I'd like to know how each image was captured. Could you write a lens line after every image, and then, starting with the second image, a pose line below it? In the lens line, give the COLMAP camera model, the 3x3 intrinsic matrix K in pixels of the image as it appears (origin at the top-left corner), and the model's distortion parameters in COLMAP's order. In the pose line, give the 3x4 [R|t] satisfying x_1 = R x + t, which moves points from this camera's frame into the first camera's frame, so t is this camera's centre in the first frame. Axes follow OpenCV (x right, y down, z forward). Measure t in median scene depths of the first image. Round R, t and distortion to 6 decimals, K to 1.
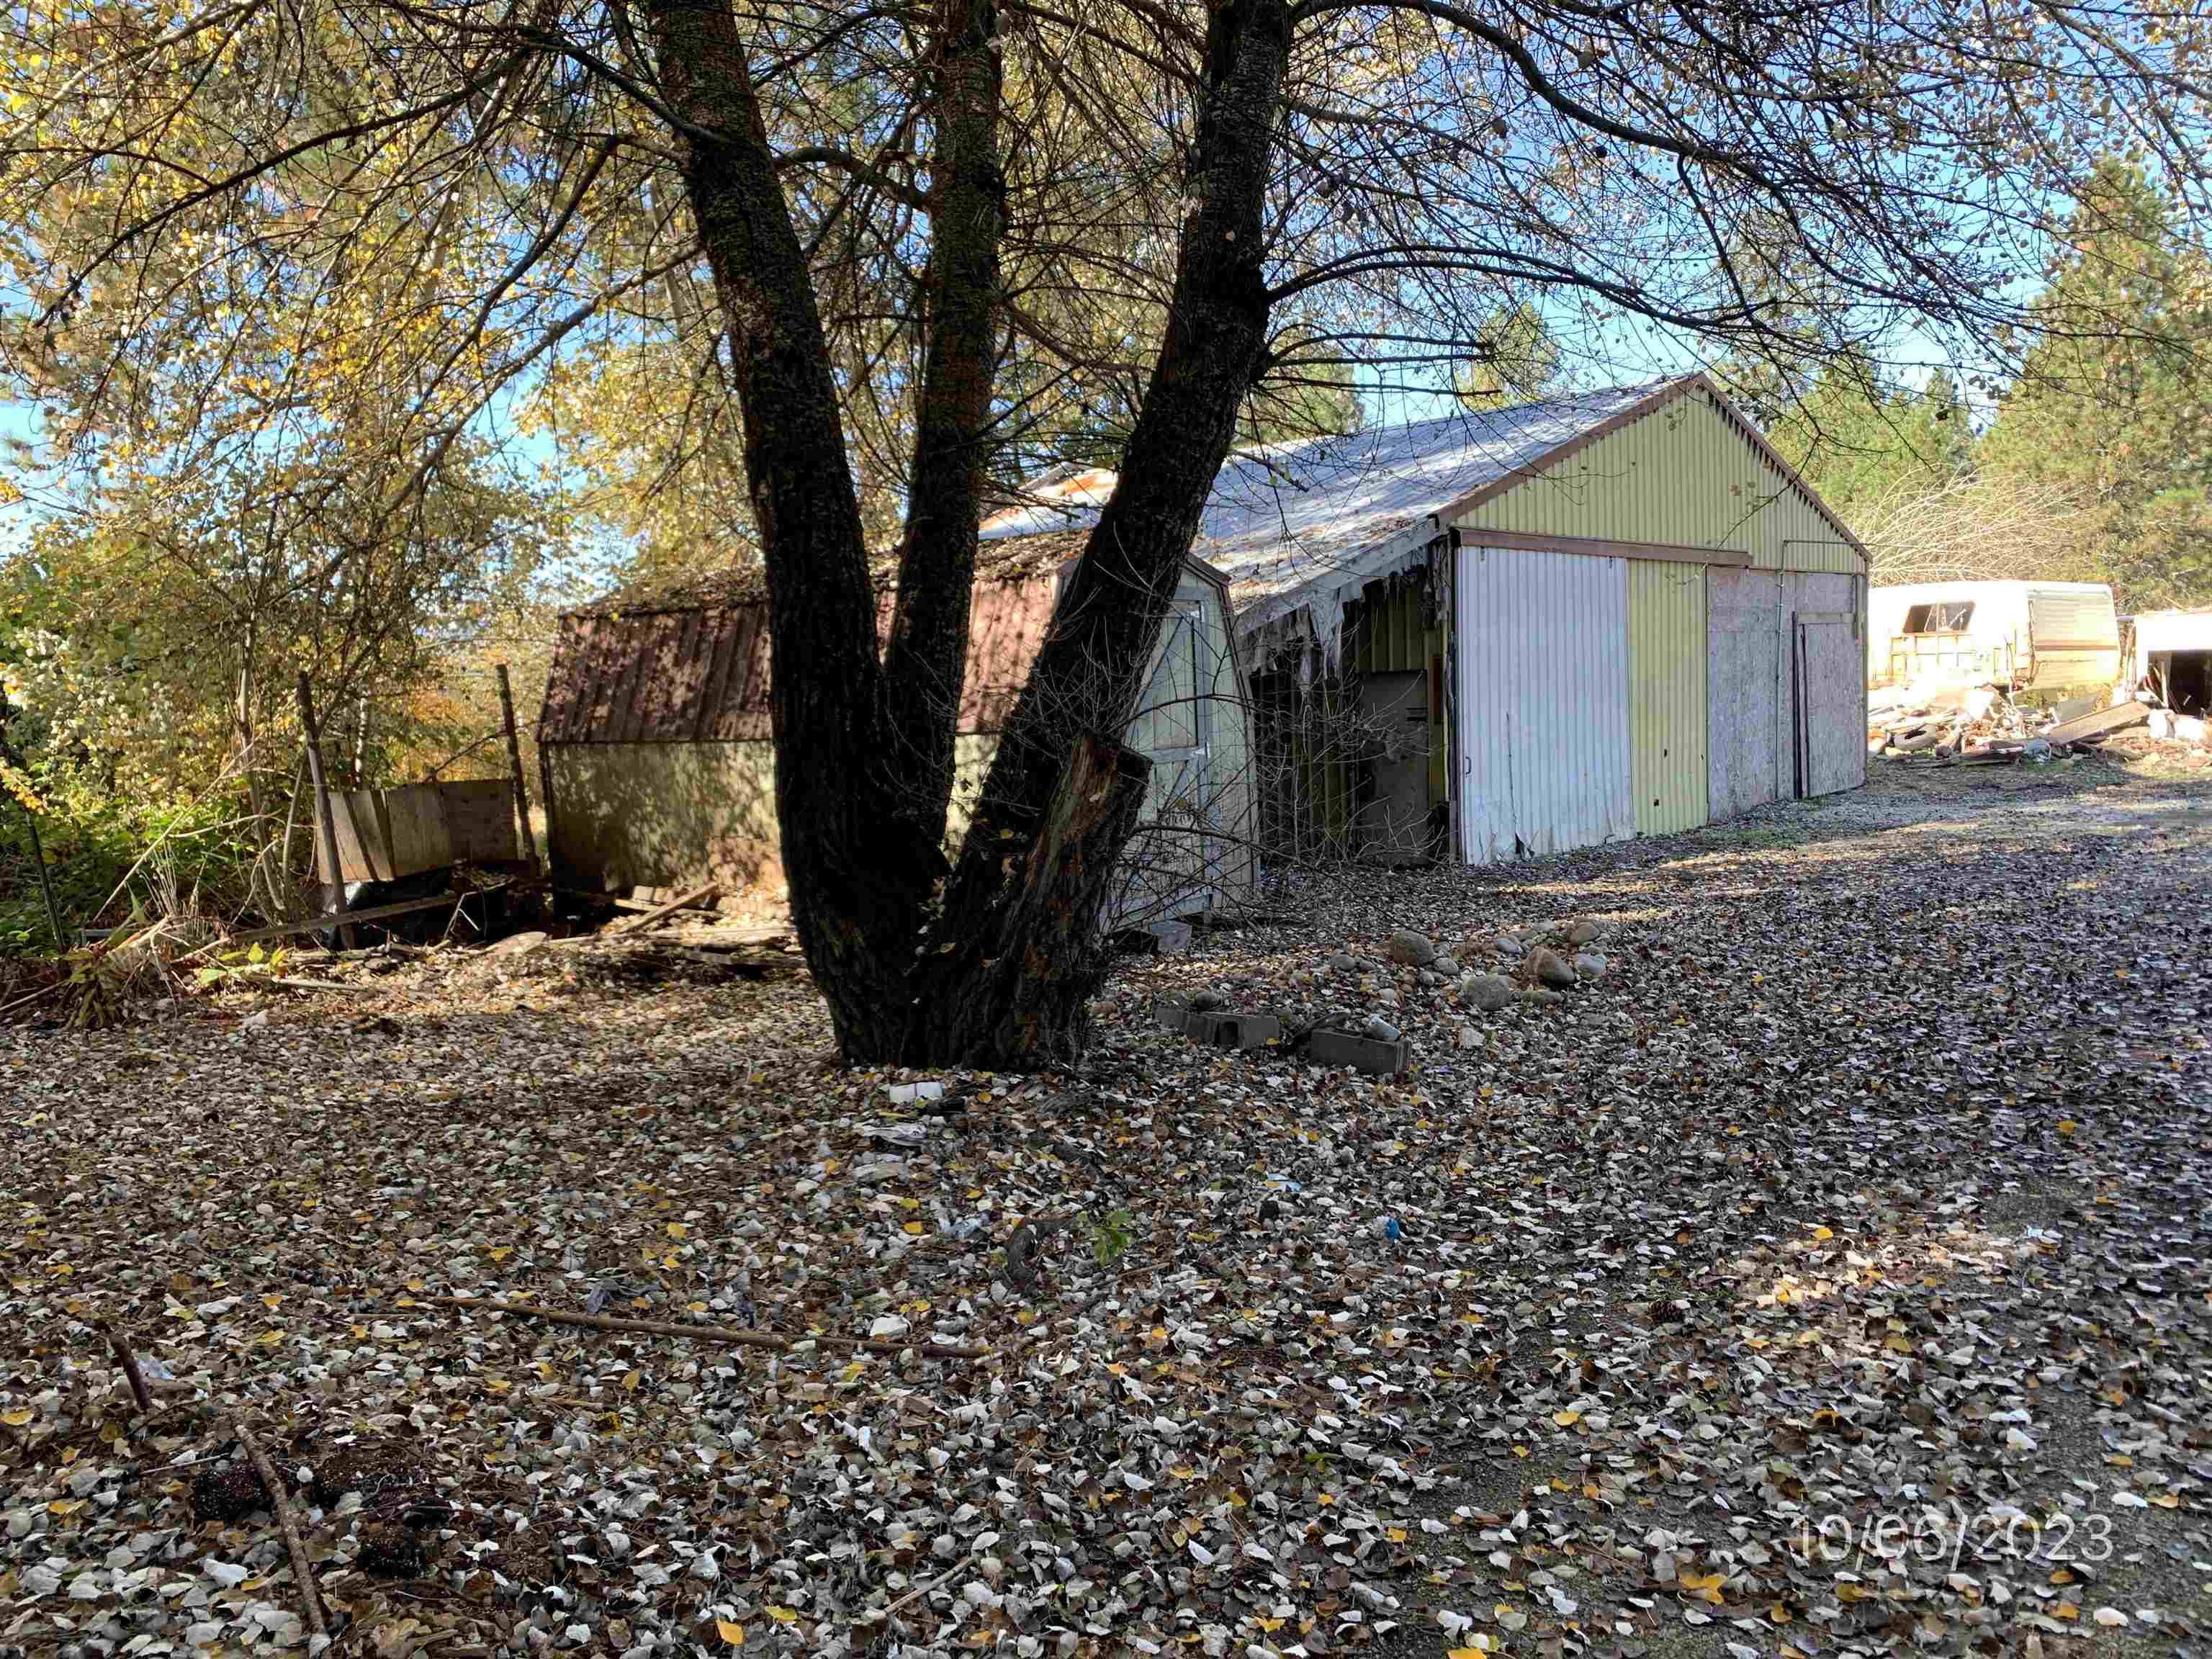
lens RADIAL K [[1679.2, 0, 1104.5], [0, 1679.2, 828.8], [0, 0, 1]] dist [0.059695, 0.000517]
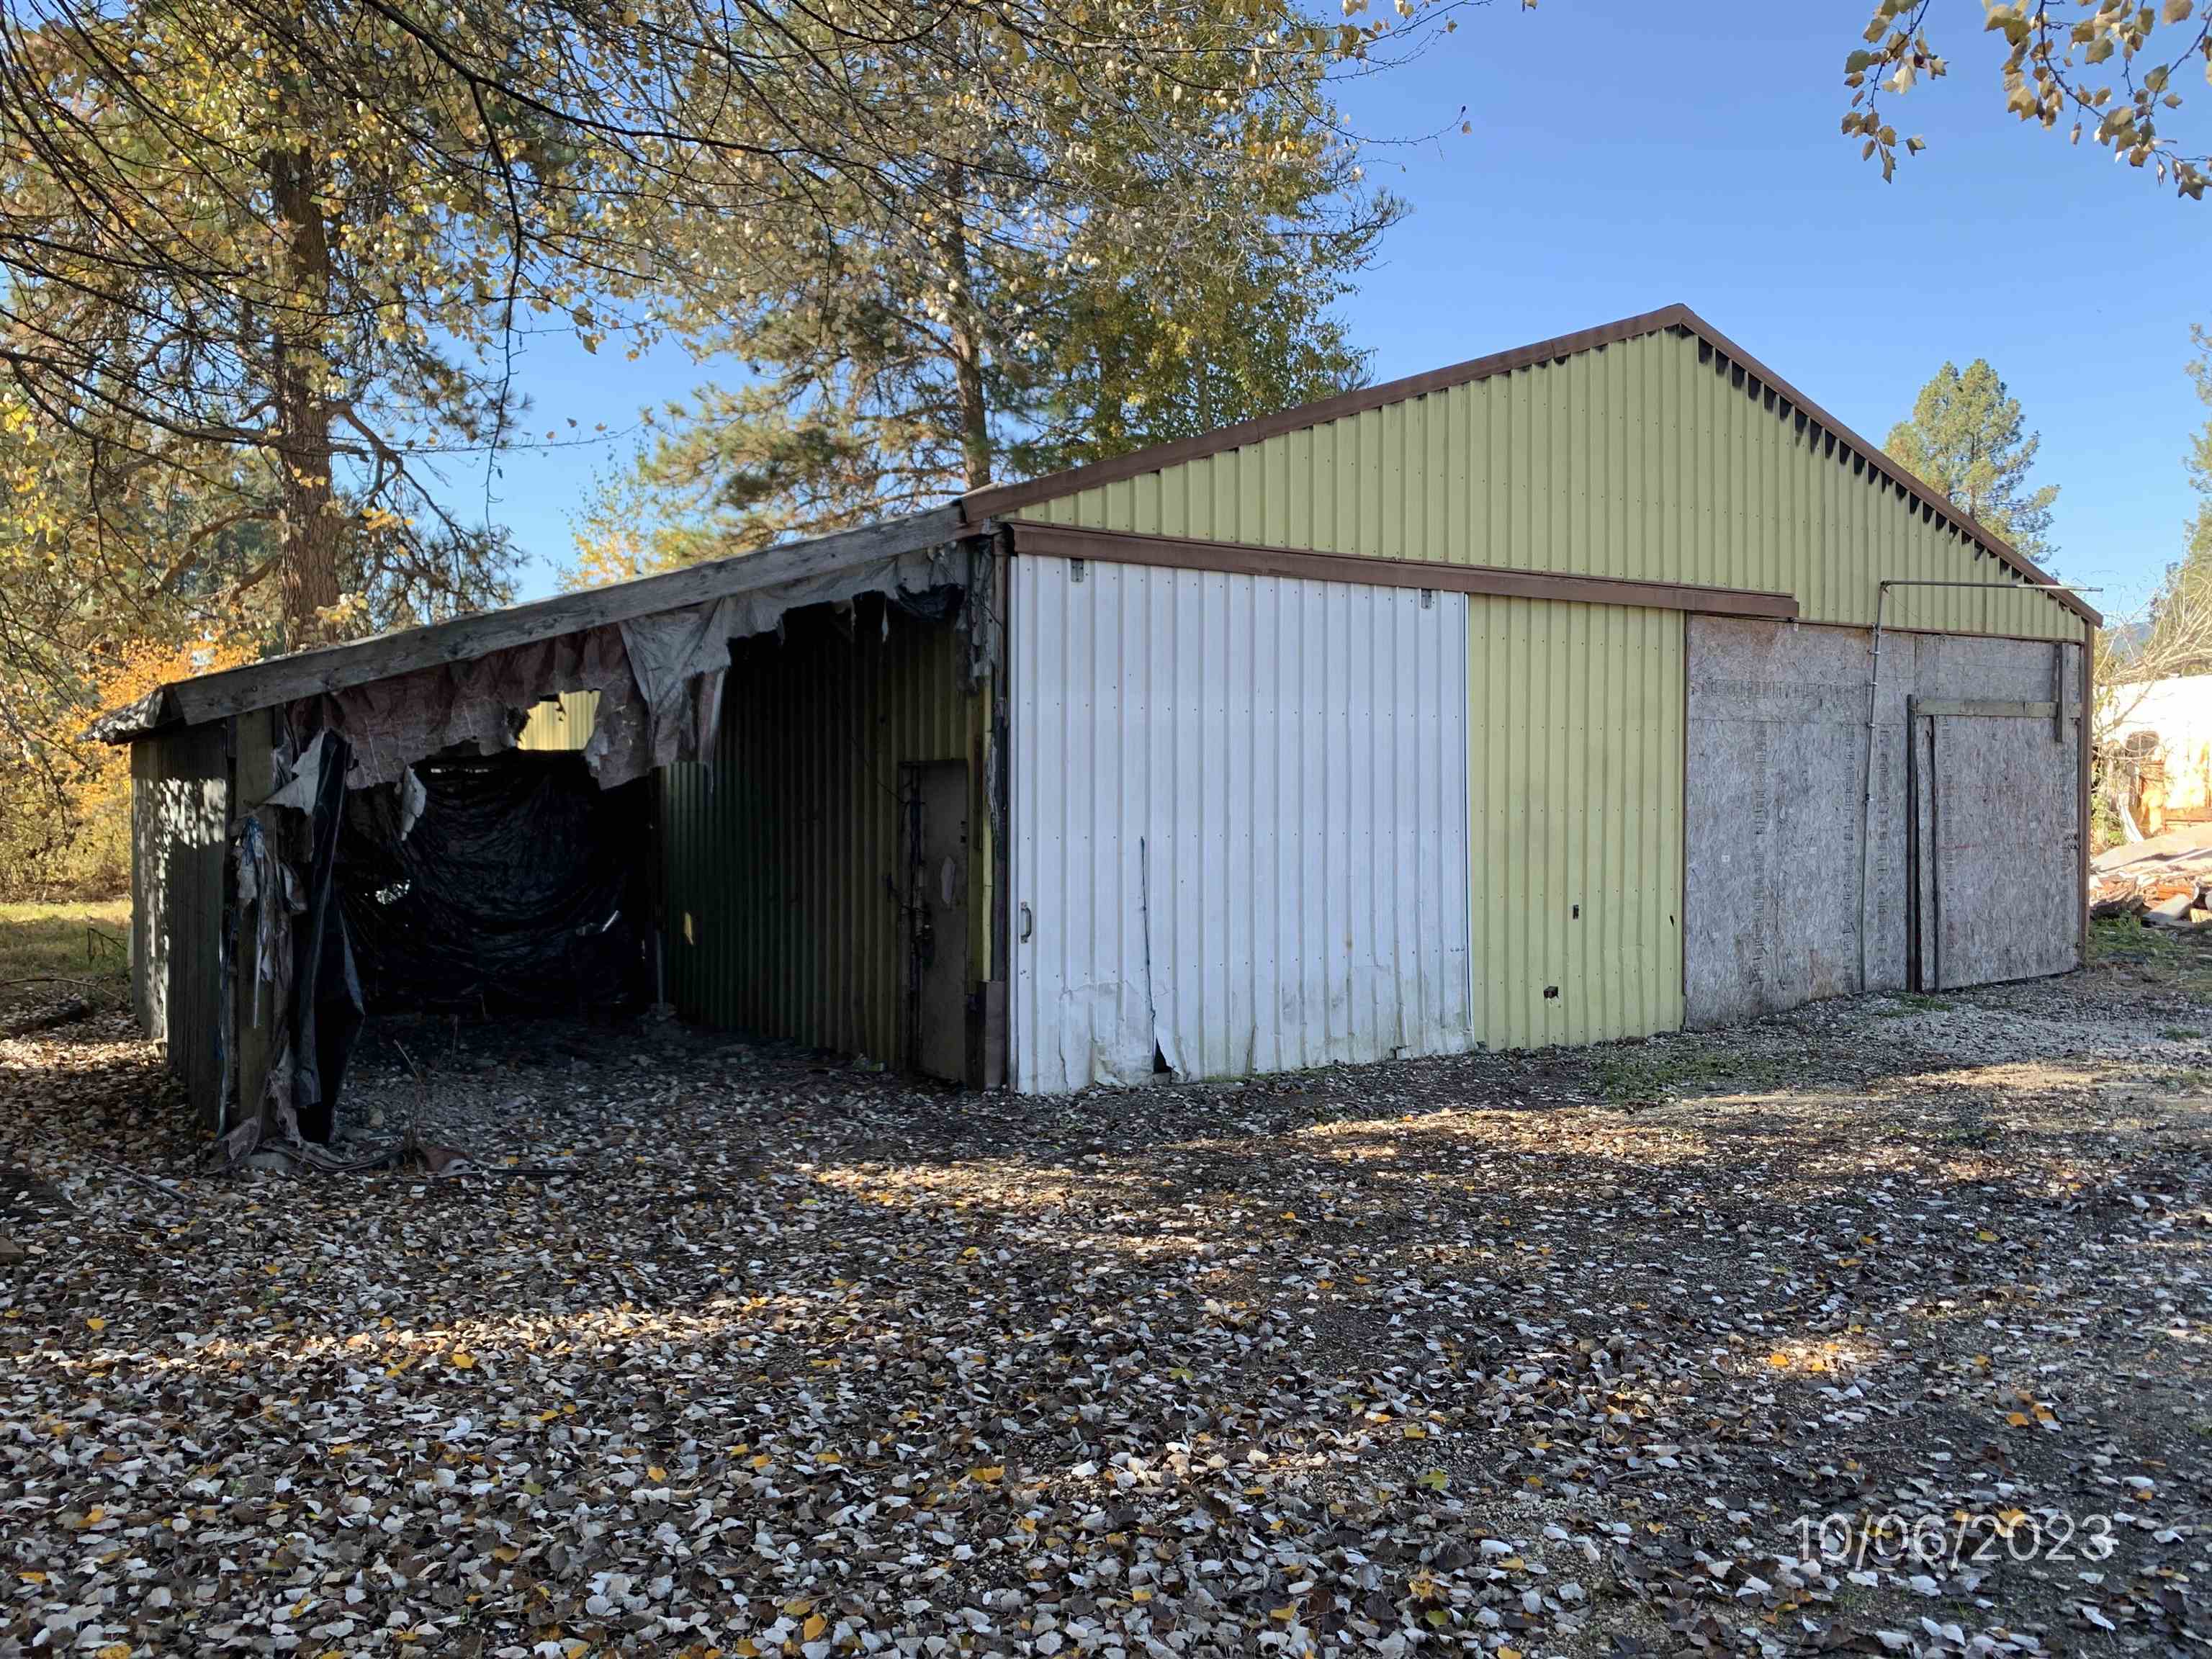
lens RADIAL K [[1679.2, 0, 1107.1], [0, 1679.2, 829.5], [0, 0, 1]] dist [0.059695, 0.000517]
pose [[0.966312, 0.049445, -0.252581, 0.339887], [-0.060586, 0.997495, -0.036518, -0.044417], [0.250143, 0.050590, 0.966886, 0.380913]]
